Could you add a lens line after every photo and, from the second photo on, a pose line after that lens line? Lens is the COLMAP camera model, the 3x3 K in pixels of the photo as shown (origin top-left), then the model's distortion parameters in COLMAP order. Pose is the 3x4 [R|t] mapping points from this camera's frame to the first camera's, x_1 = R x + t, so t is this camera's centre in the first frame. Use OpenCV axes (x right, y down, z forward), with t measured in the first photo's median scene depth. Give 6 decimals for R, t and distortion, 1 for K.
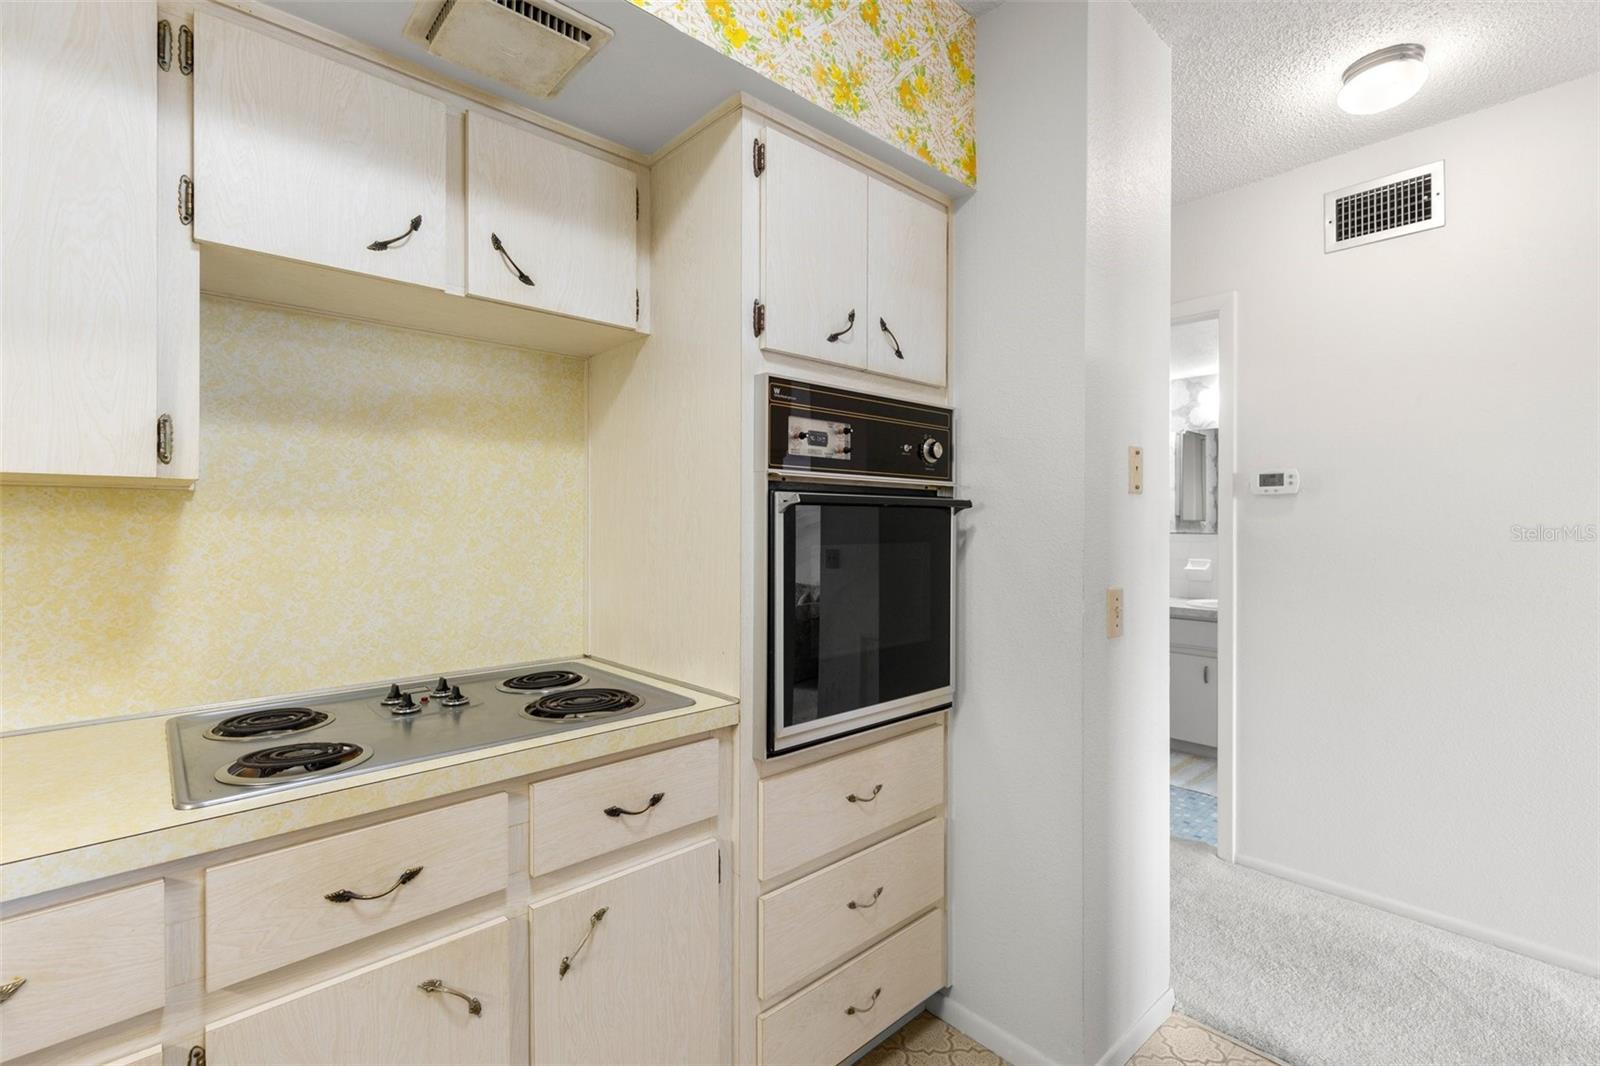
lens RADIAL K [[724.0, 0, 798.3], [0, 724.0, 527.3], [0, 0, 1]] dist [0.009716, -0.000995]
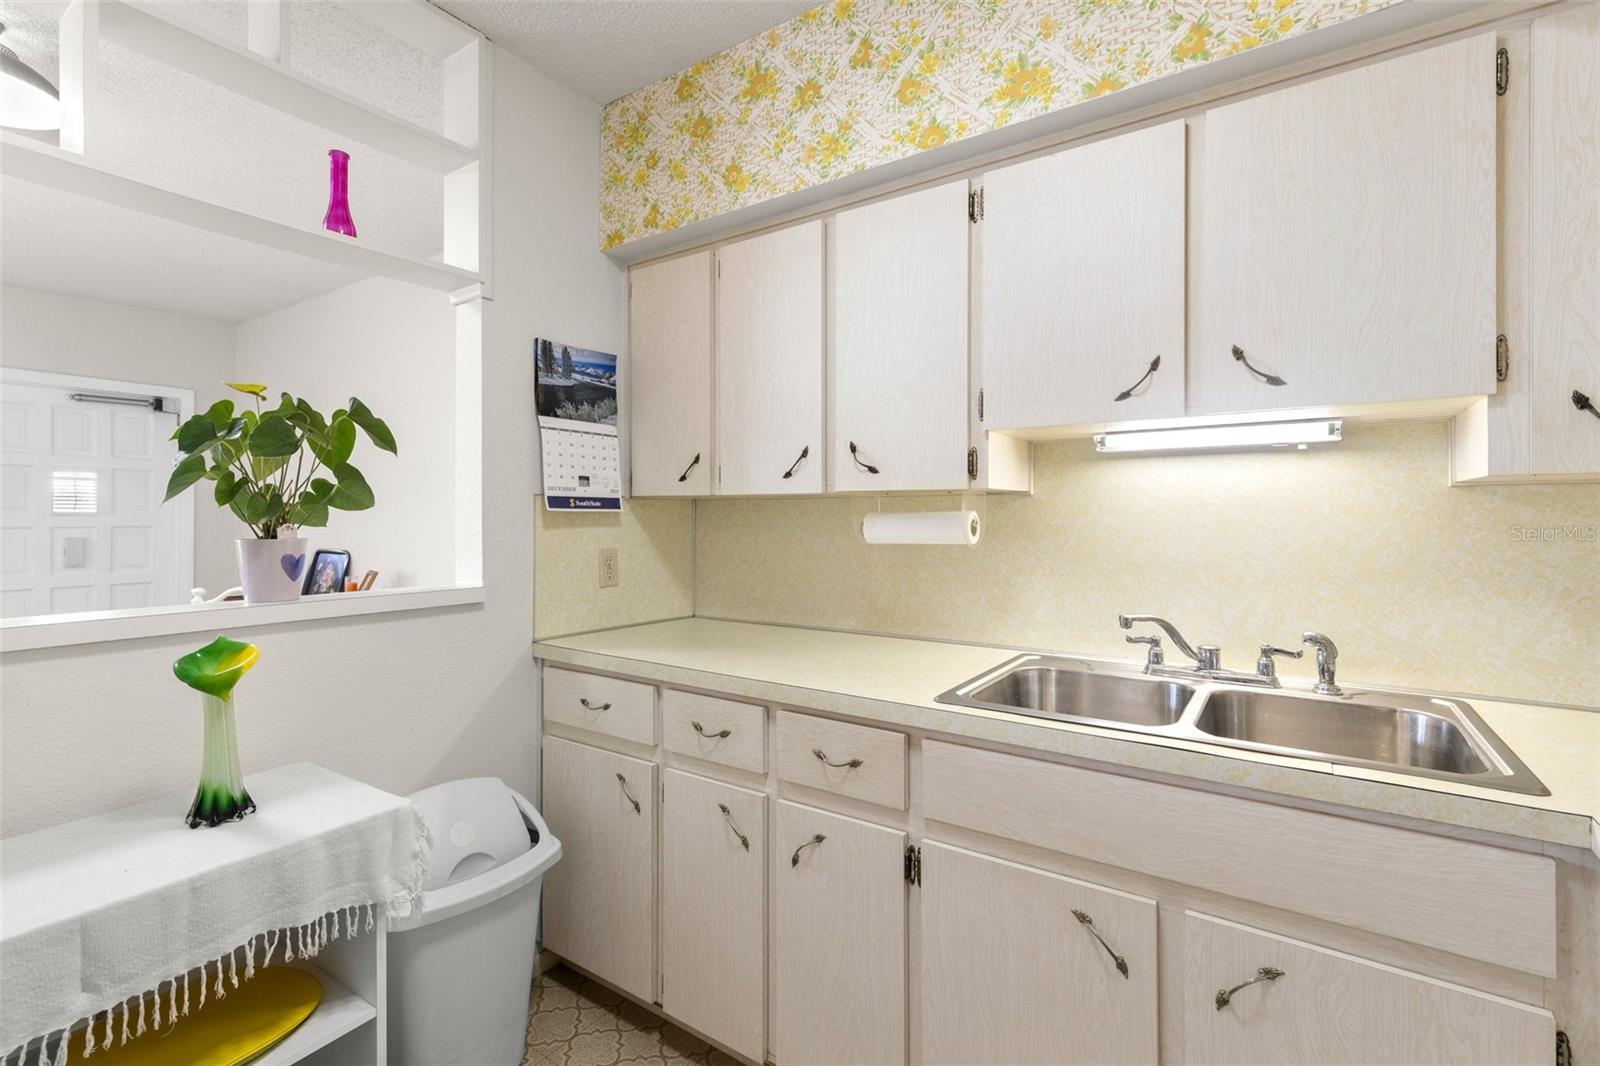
lens RADIAL K [[731.1, 0, 804.4], [0, 731.1, 518.0], [0, 0, 1]] dist [0.014969, -0.000038]
pose [[0.229138, -0.006236, -0.973374, 1.106942], [-0.007910, 0.999935, -0.008269, 0.014122], [0.973362, 0.009594, 0.229074, 0.623558]]
